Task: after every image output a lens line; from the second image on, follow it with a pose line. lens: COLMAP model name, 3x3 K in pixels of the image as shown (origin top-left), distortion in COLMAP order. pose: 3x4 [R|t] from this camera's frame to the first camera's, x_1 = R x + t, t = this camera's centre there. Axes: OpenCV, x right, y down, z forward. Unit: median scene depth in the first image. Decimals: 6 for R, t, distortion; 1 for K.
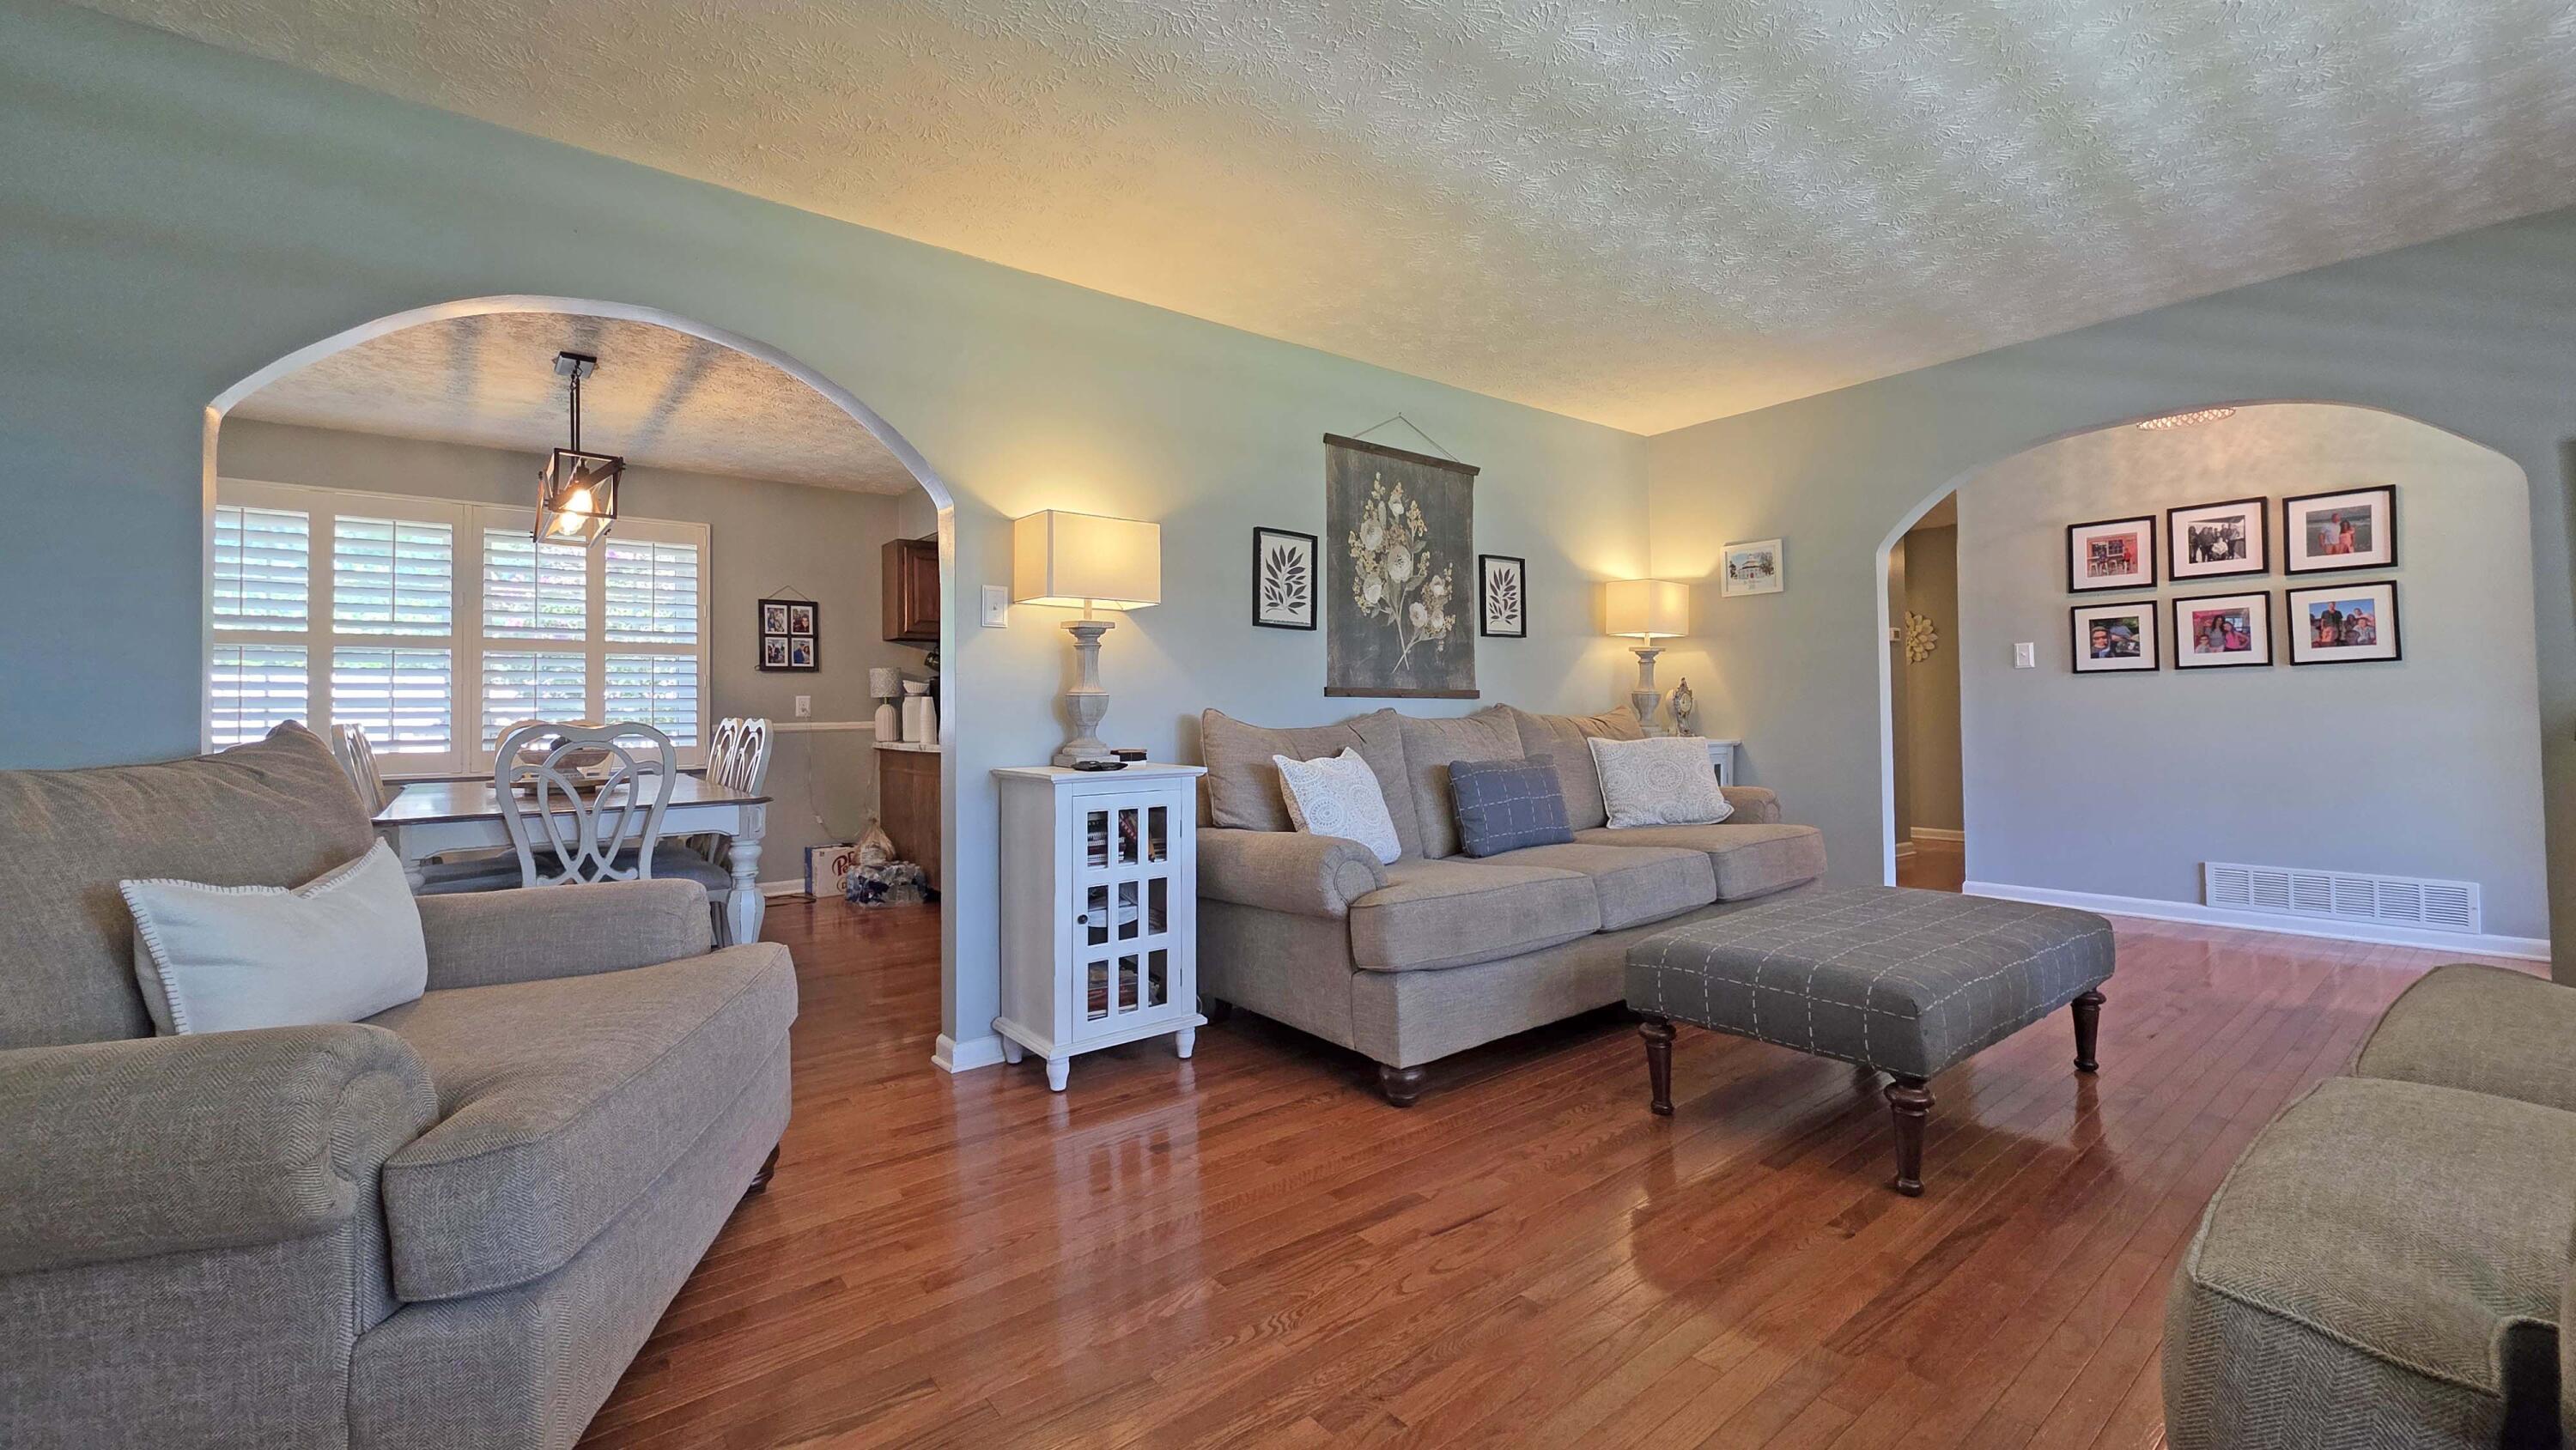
lens RADIAL K [[1028.8, 0, 1300.8], [0, 1028.8, 693.4], [0, 0, 1]] dist [0.004100, -0.000932]
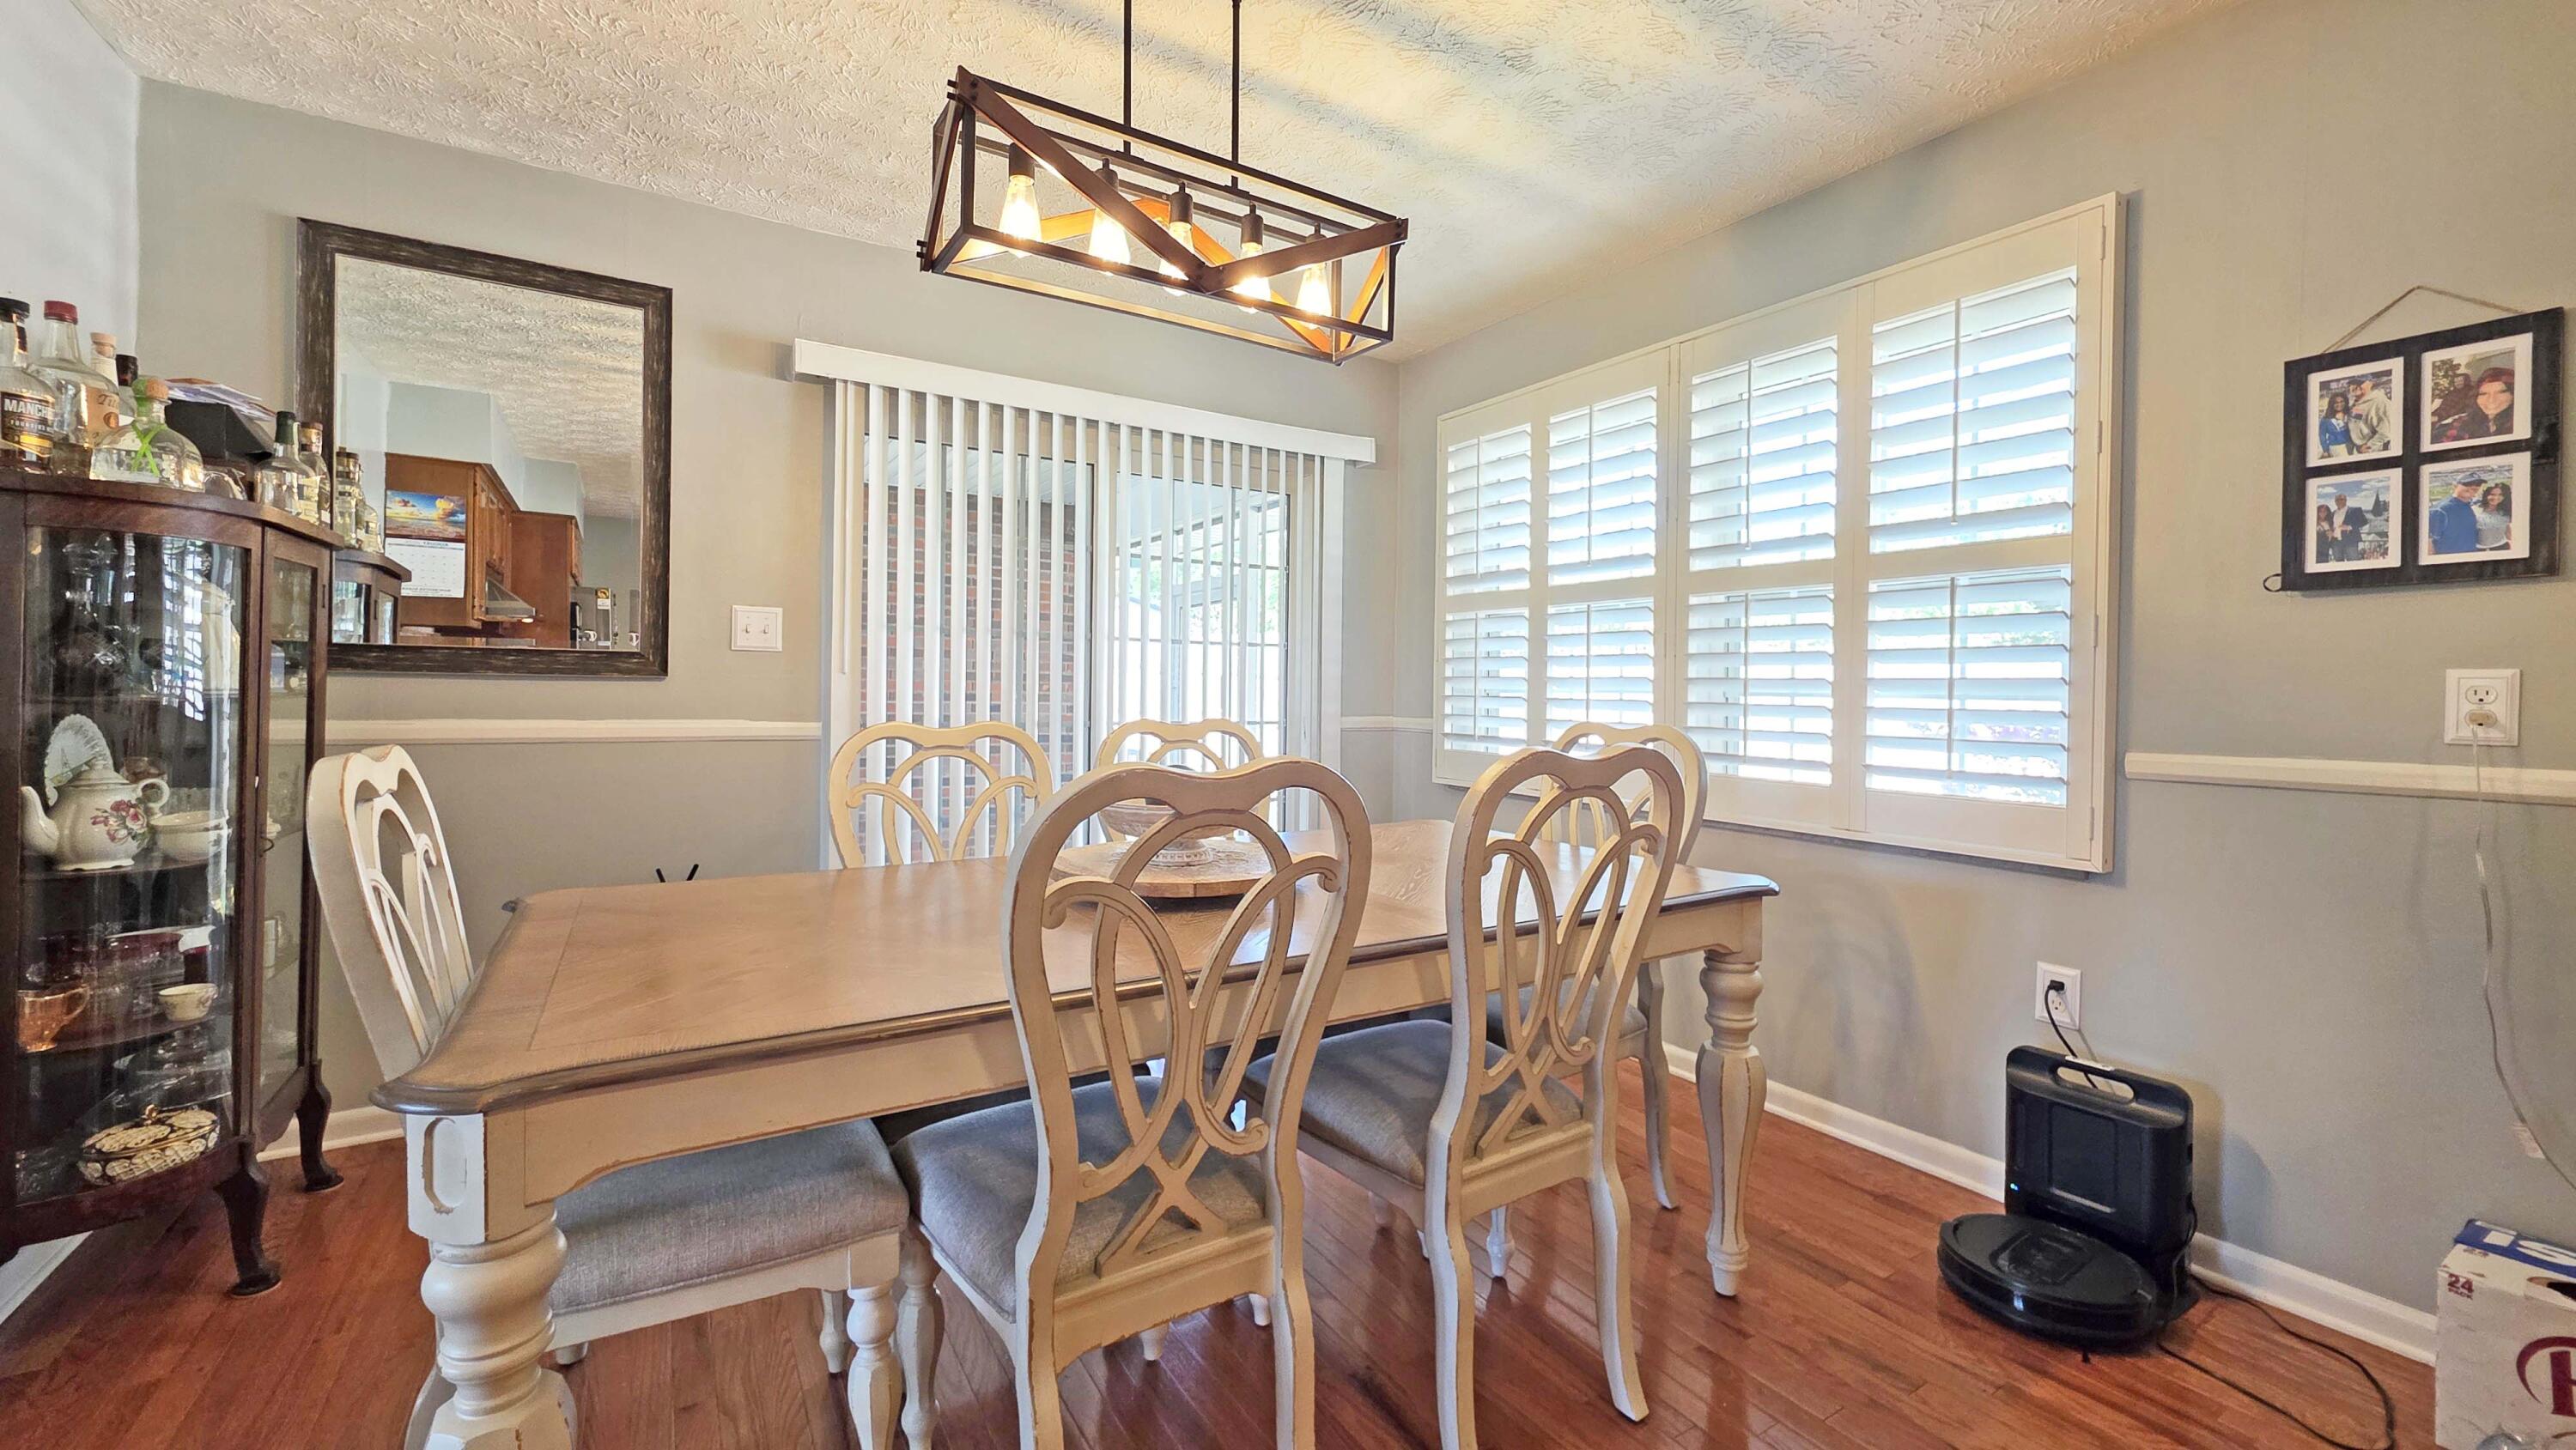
lens RADIAL K [[1028.8, 0, 1300.8], [0, 1028.8, 693.4], [0, 0, 1]] dist [0.004100, -0.000932]
pose [[-0.105487, 0.014405, -0.994316, -0.177657], [0.010360, 0.999857, 0.013386, 0.002321], [0.994367, -0.008889, -0.105621, 0.727933]]
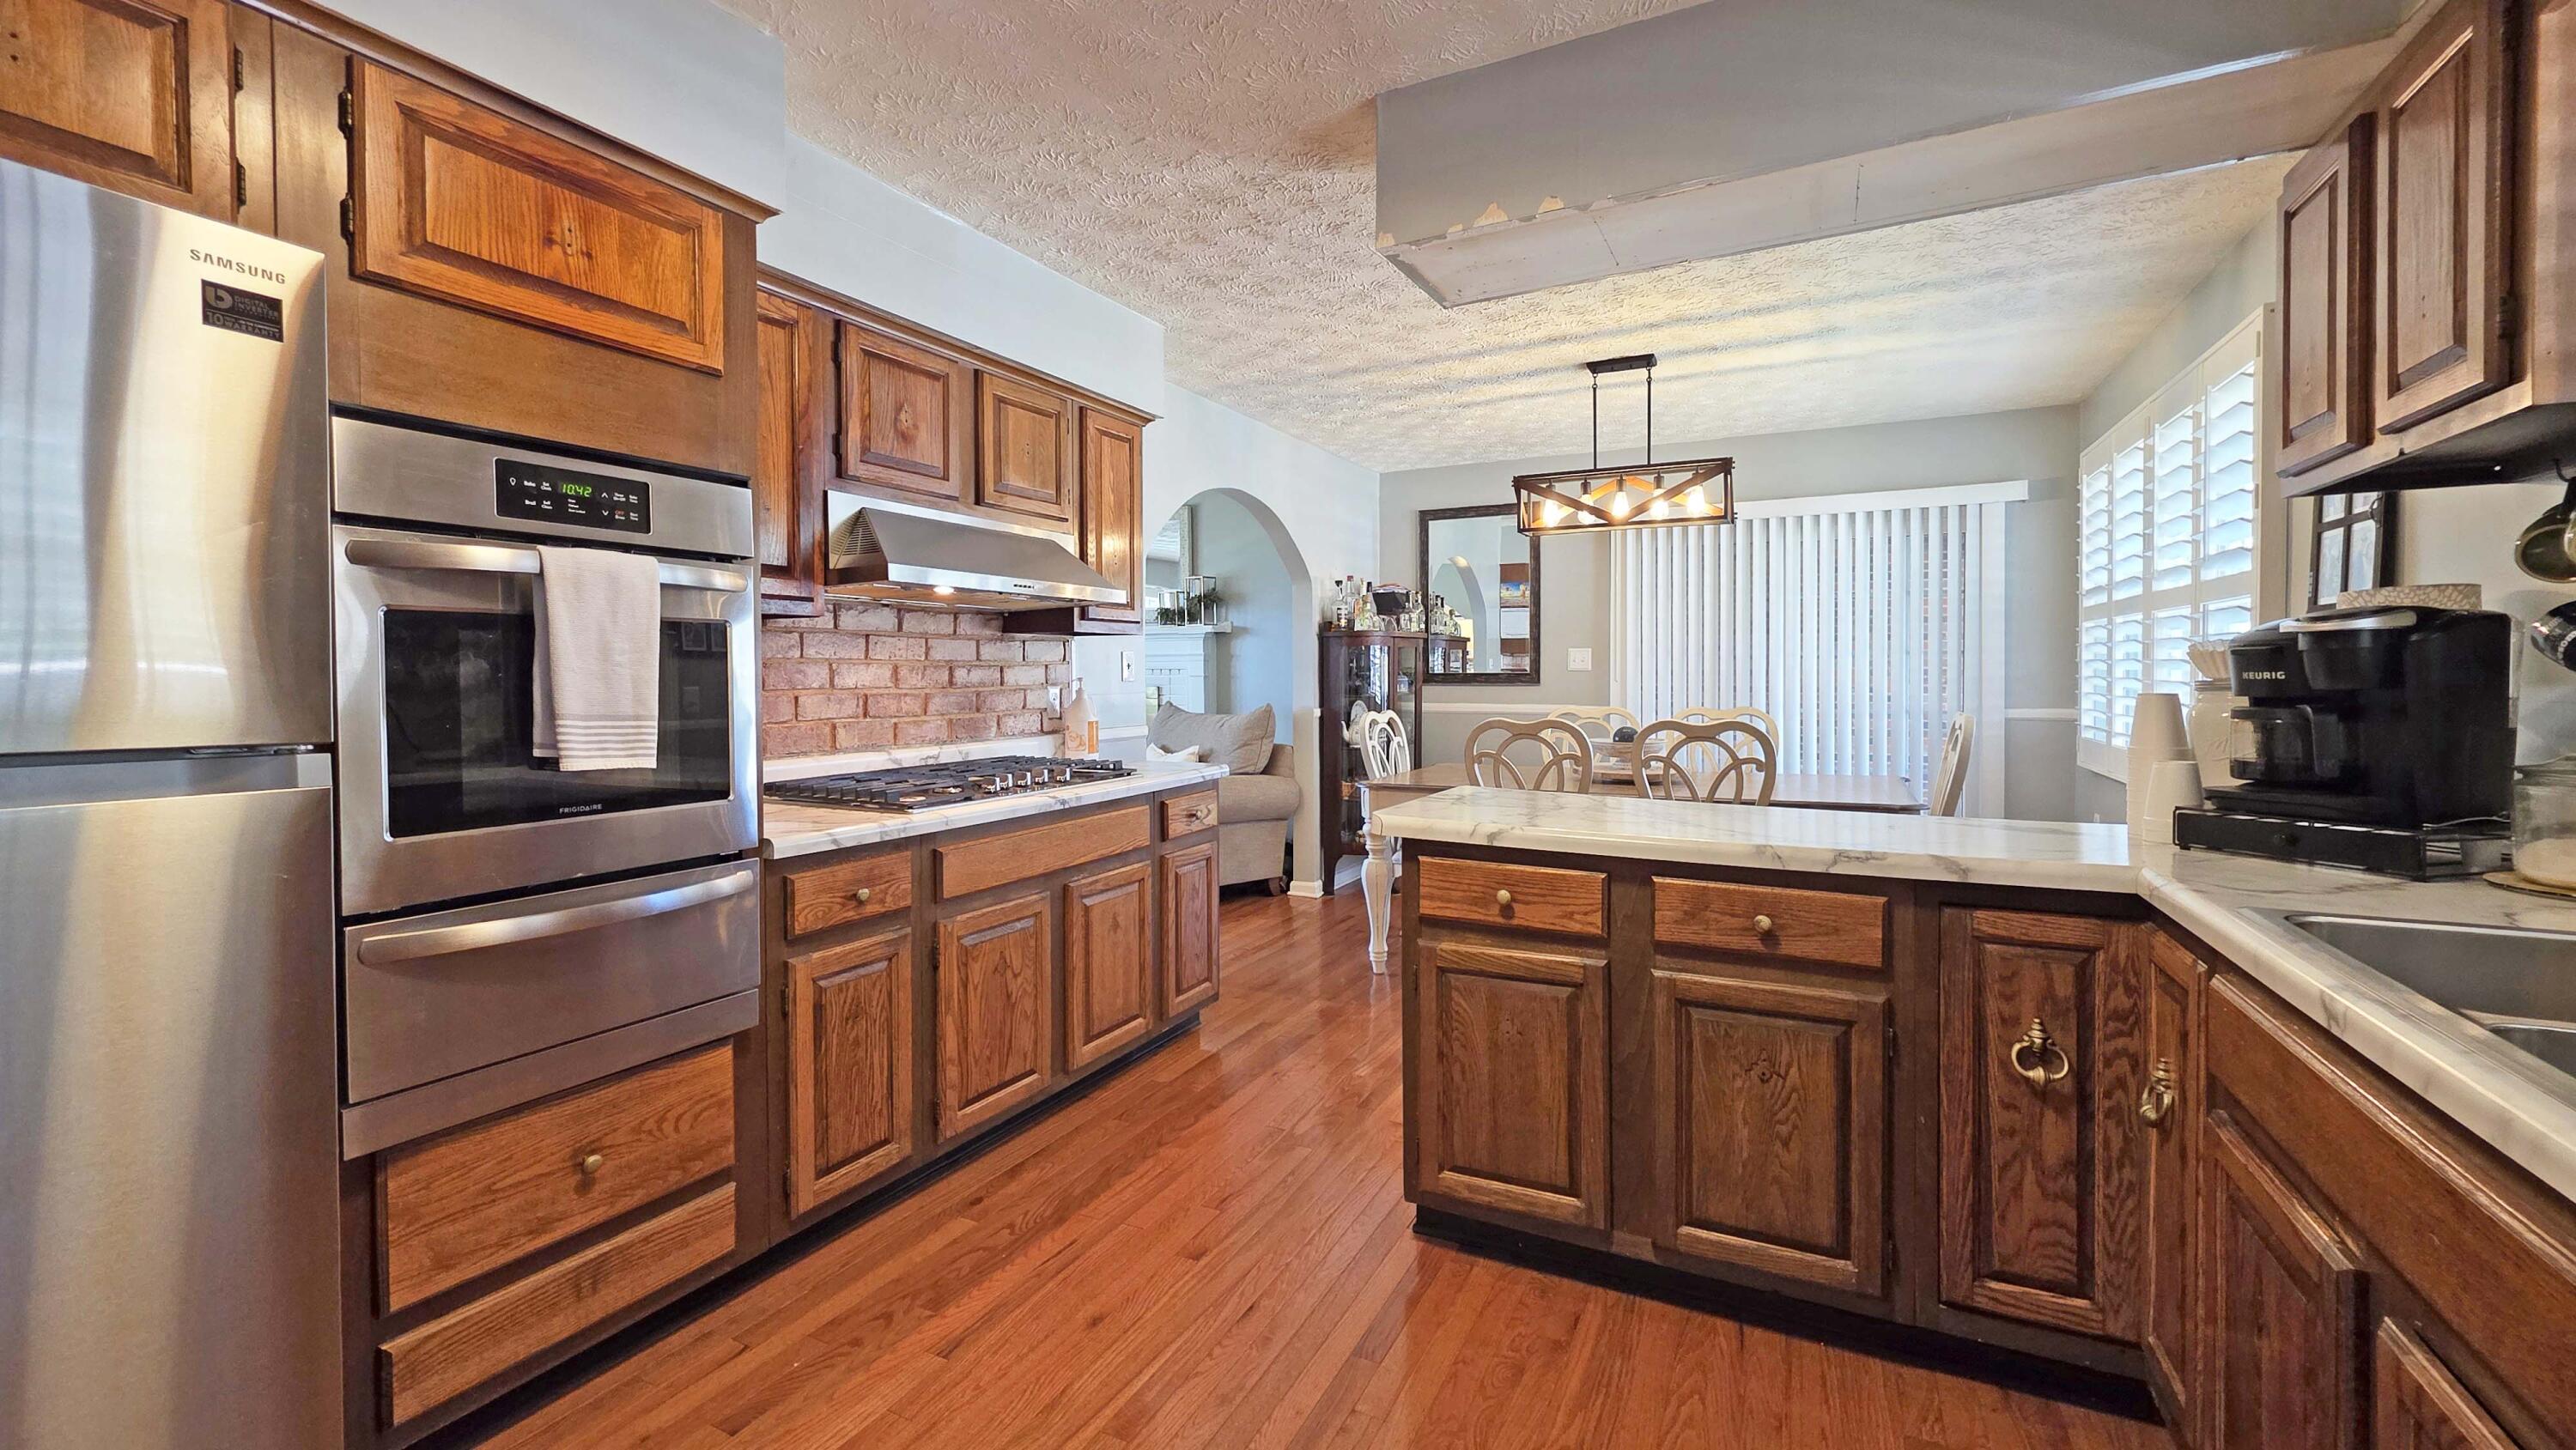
lens RADIAL K [[1028.8, 0, 1300.8], [0, 1028.8, 693.4], [0, 0, 1]] dist [0.004100, -0.000932]
pose [[-0.907016, 0.026322, -0.420272, 0.012664], [0.026403, 0.999636, 0.005626, -0.004691], [0.420267, -0.005993, -0.907381, 1.192382]]
